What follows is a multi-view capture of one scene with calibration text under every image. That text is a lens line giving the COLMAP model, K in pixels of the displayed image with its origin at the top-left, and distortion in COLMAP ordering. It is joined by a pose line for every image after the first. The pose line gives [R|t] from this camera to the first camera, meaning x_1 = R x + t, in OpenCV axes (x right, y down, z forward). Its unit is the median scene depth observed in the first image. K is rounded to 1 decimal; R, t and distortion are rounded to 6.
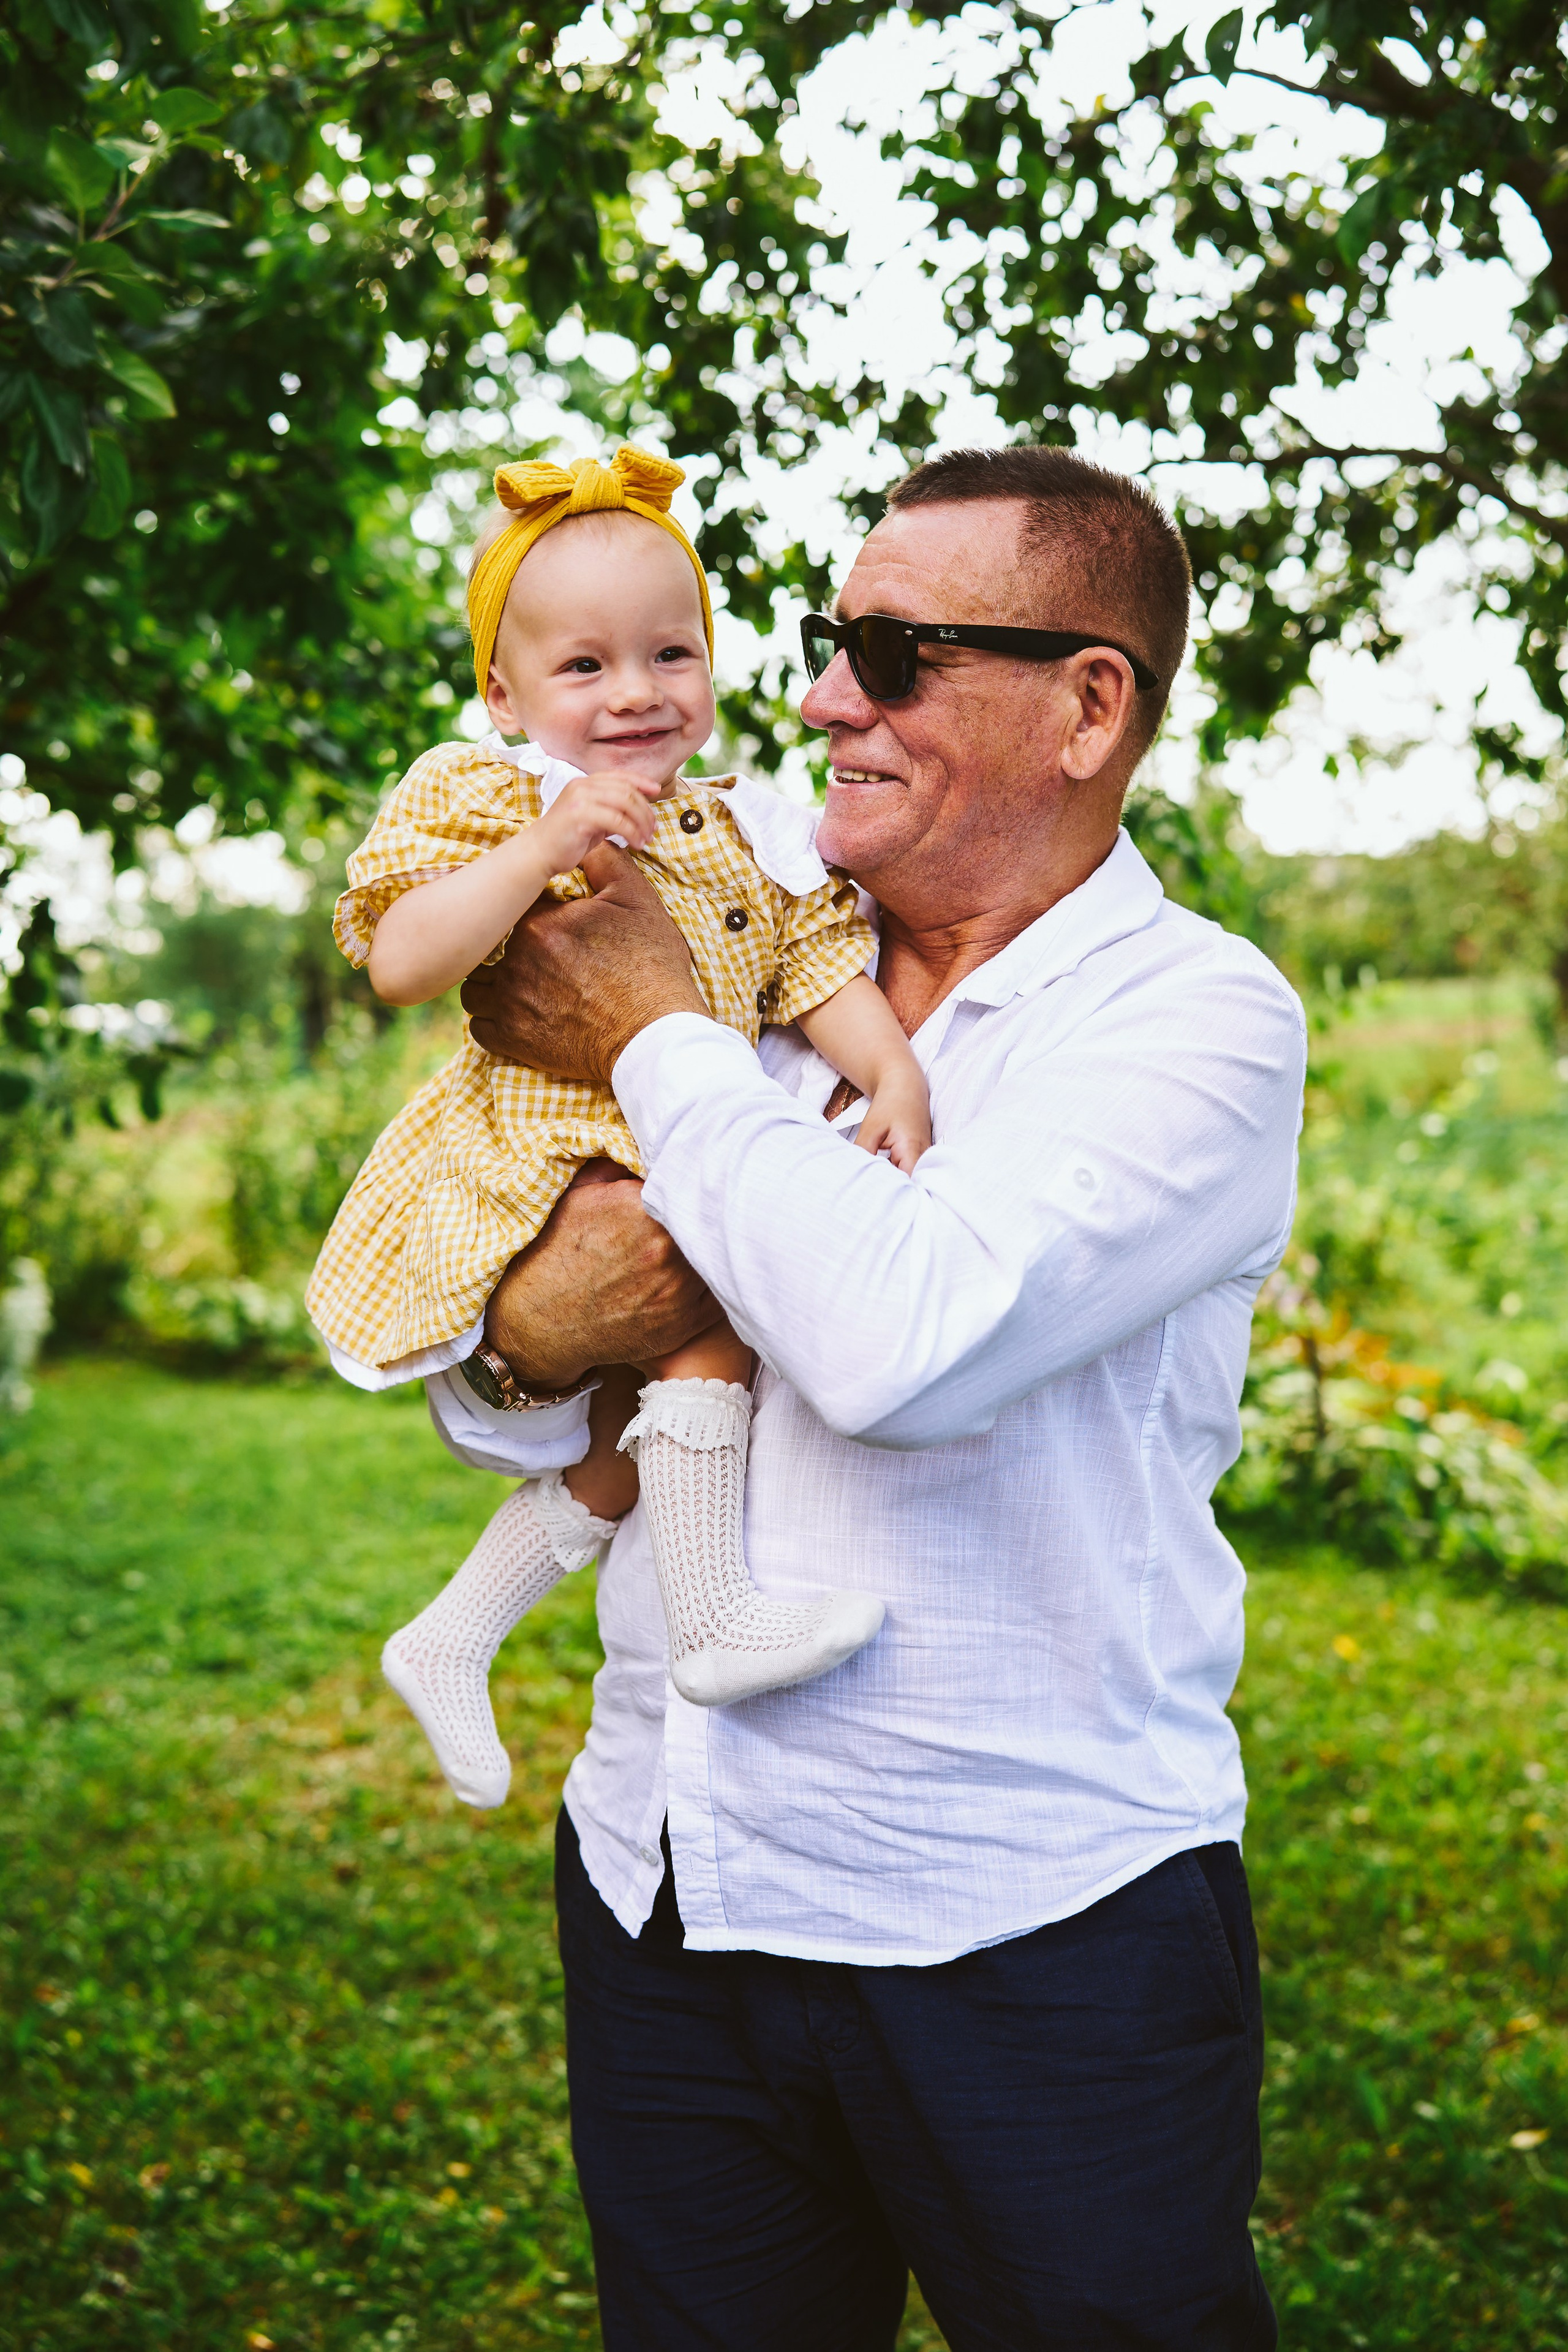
lens RADIAL K [[1969.7, 0, 722.2], [0, 1969.7, 1155.5], [0, 0, 1]] dist [0.011284, -0.003232]
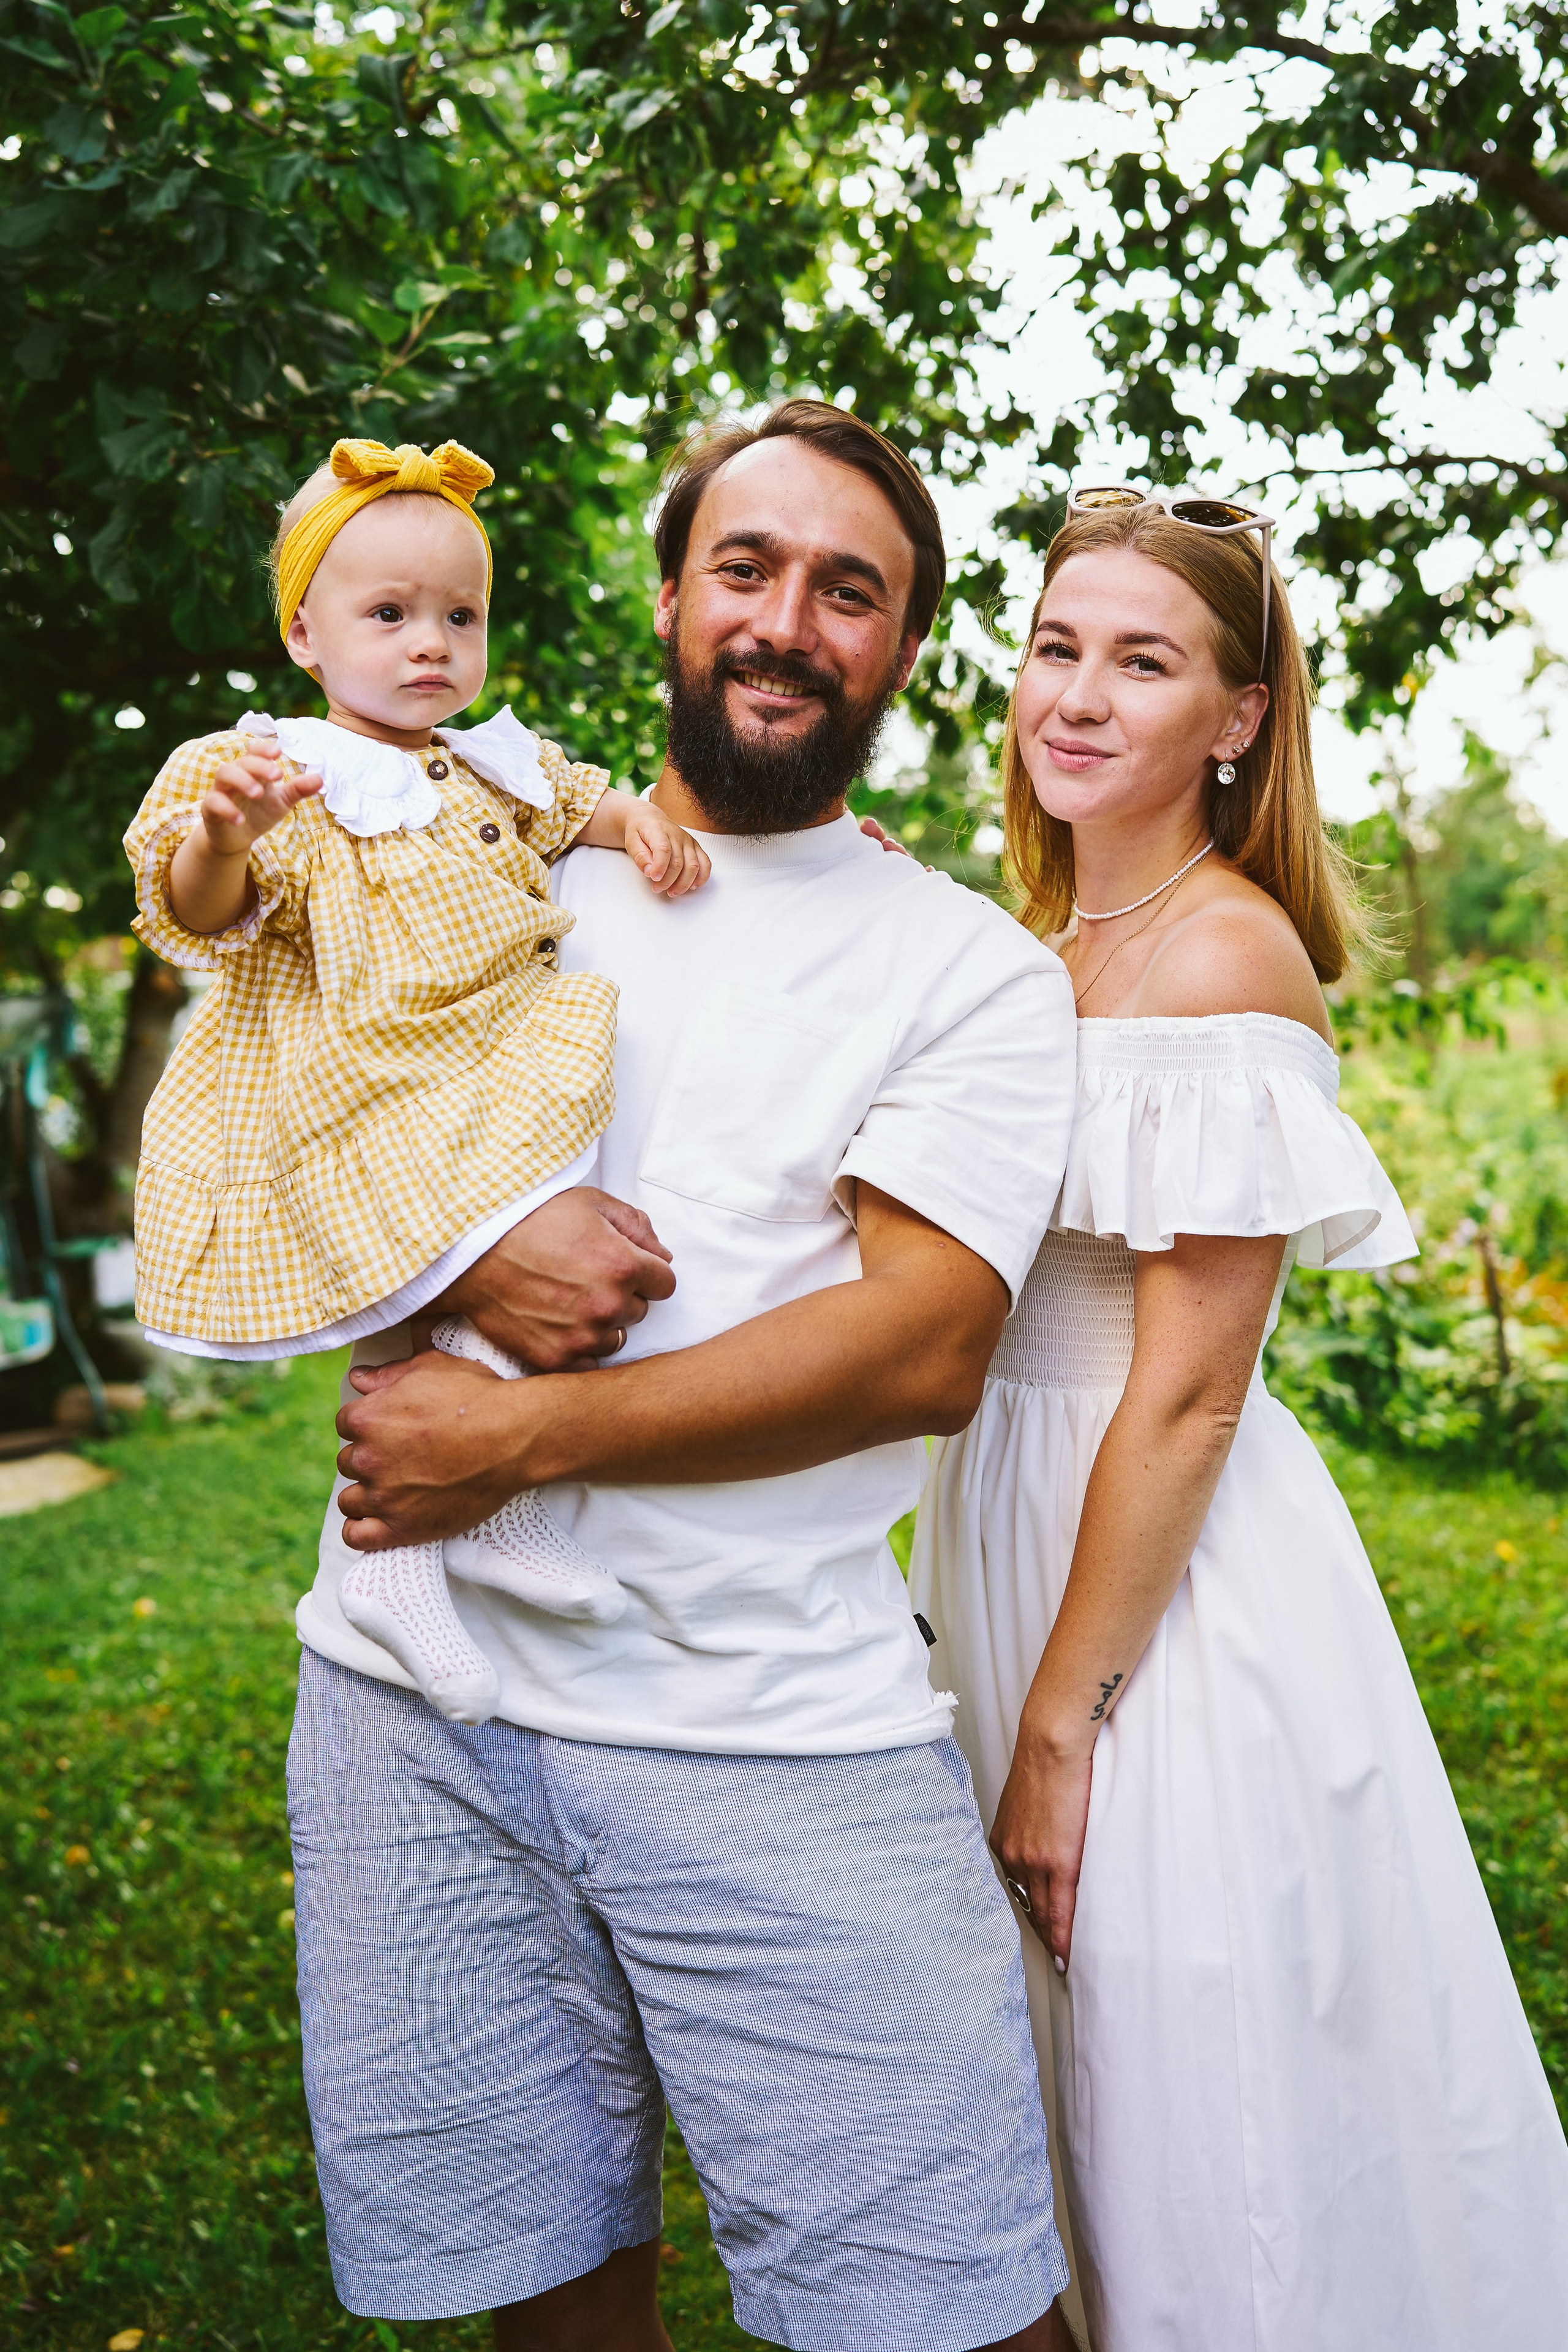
lens RADIAL K [[2295.2, 0, 769.6], [0, 2295.2, 1172.3], [0, 0, 1]] dist [-0.022456, 0.000000]
pose [[0.994165, -0.008234, -0.107556, 0.062296], [0.006038, 0.999767, -0.020727, 0.077089], [0.107701, 0.019956, 0.993983, -0.323160]]
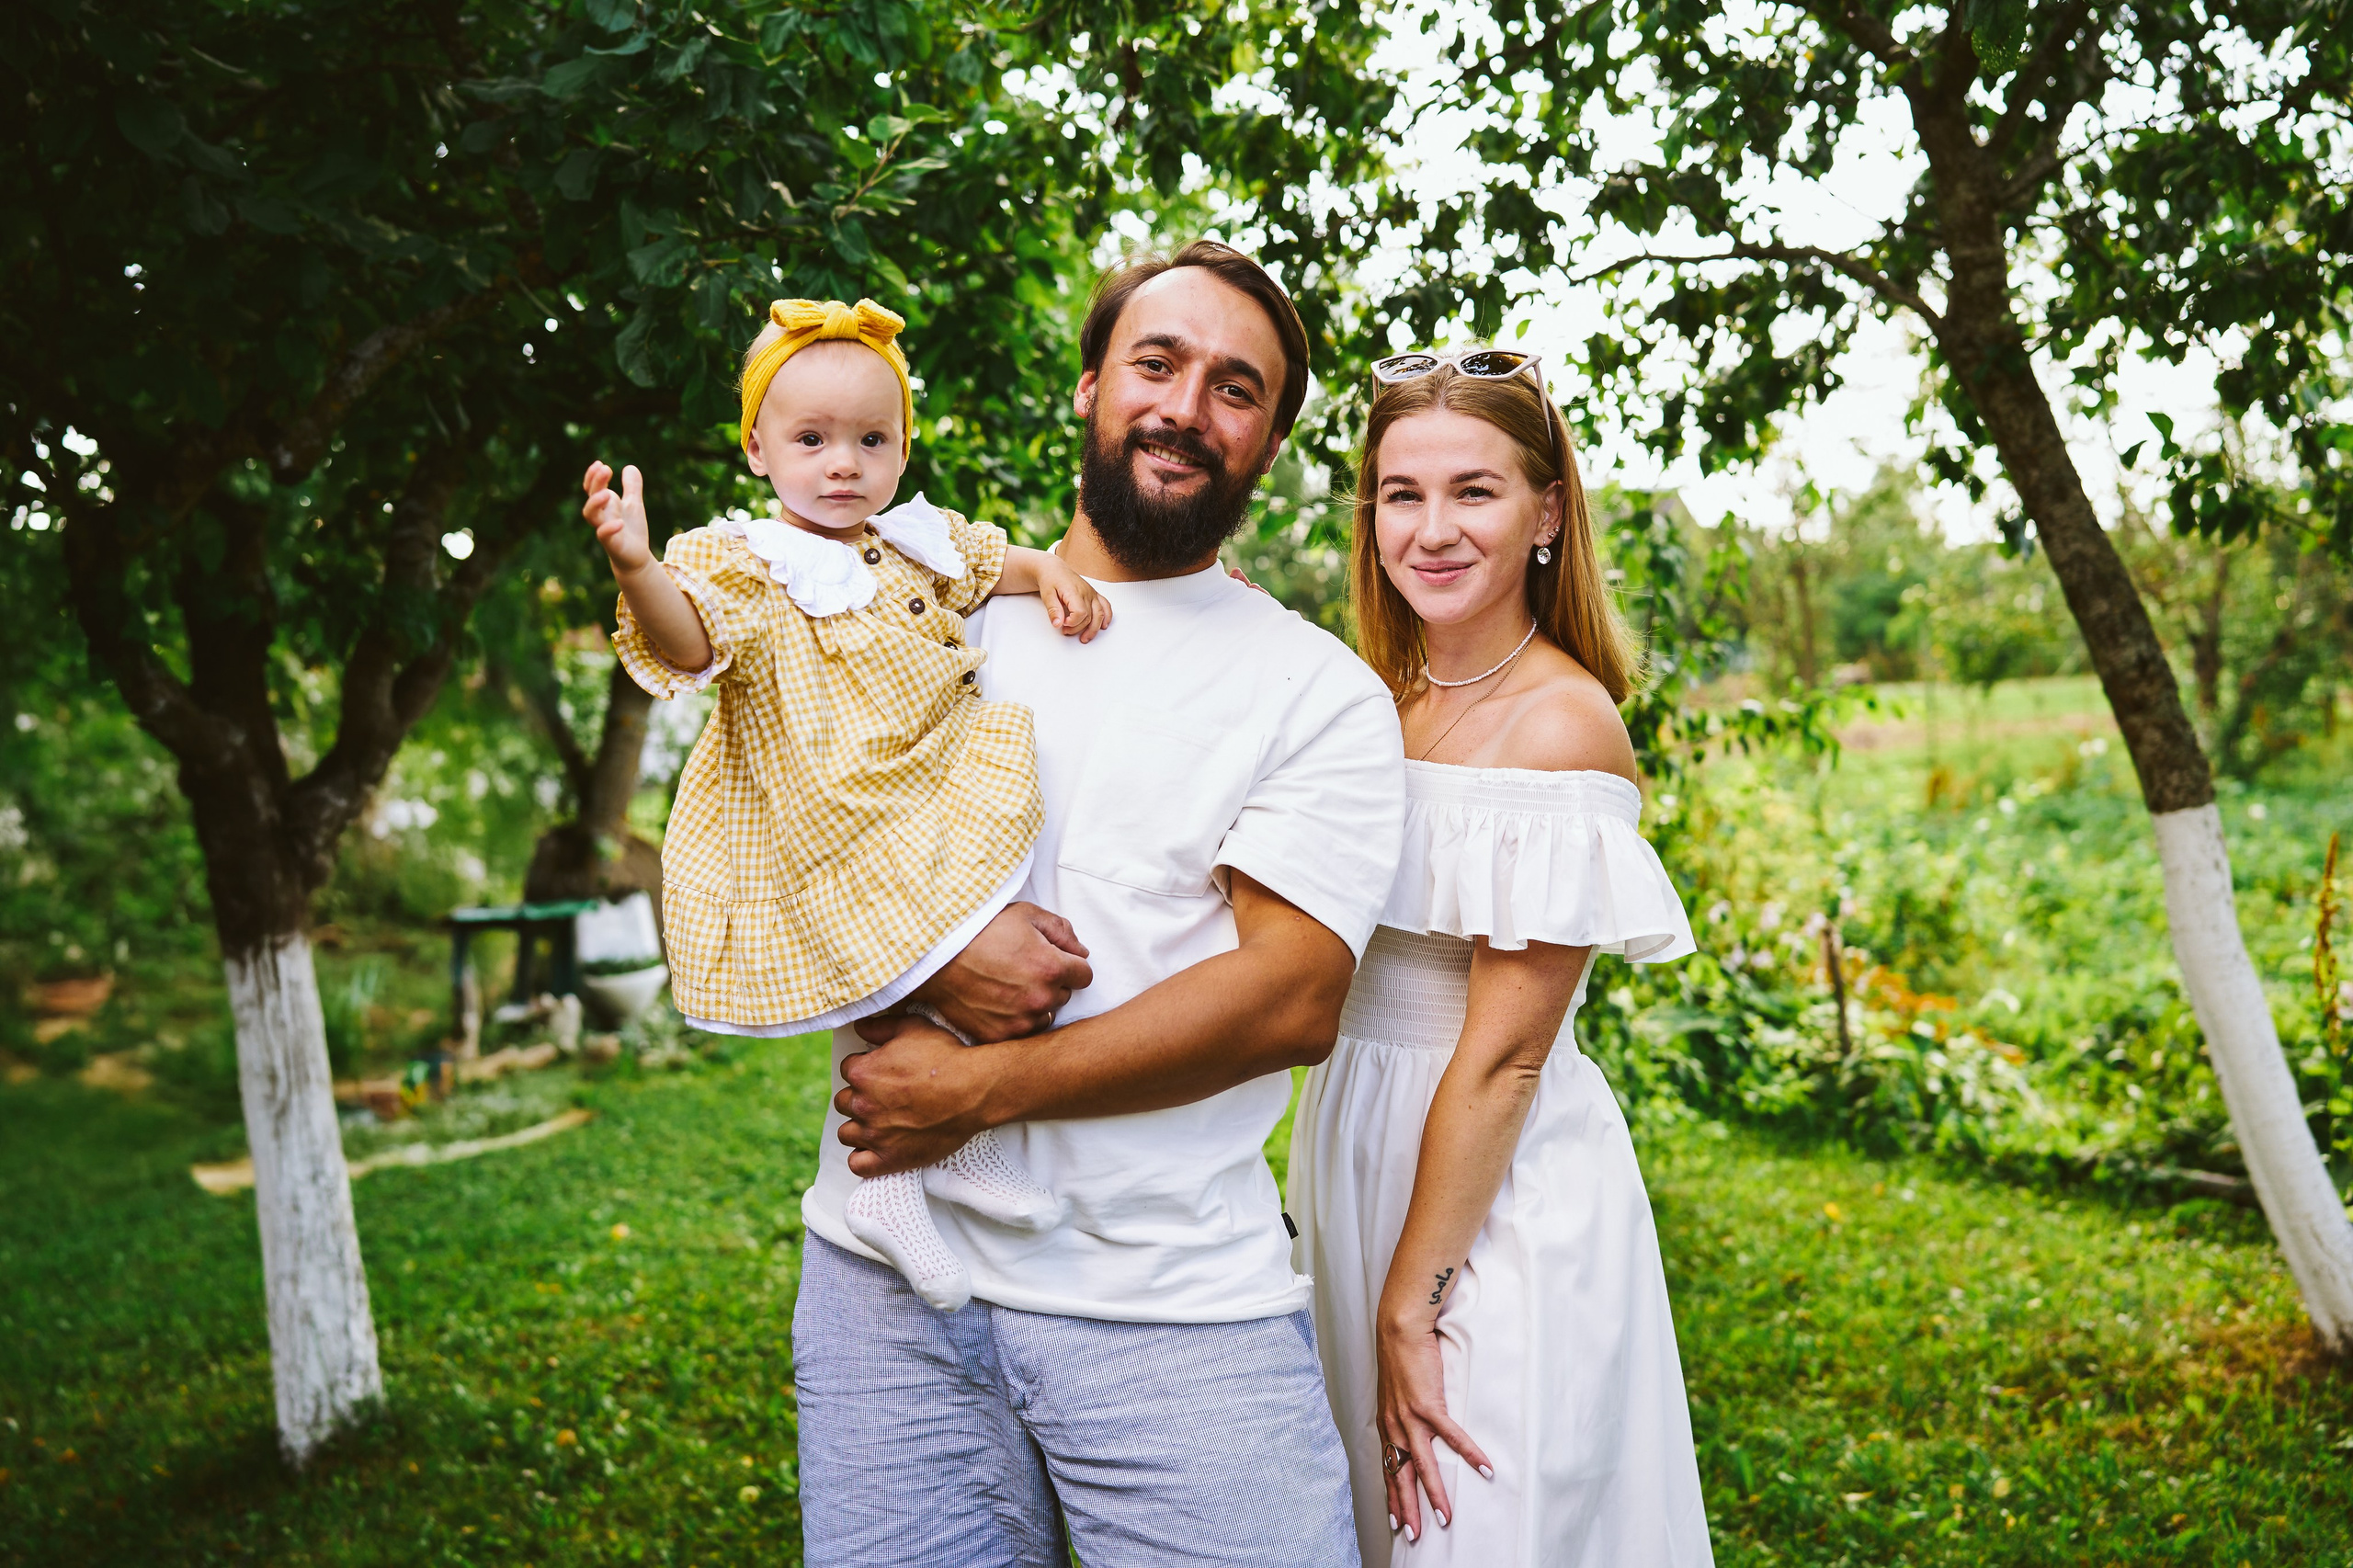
lens RADIAL K [[2296.1, 0, 1110.5], [0, 2296.1, 826.6], [0, 0, 1]] dist [-0.022456, 0.000000]
pose [[0.988243, 0.010644, -0.152521, 0.106727], [-0.014838, 0.999542, -0.026384, 0.068528], [0.152171, 0.028337, 0.987948, -0.507796]]
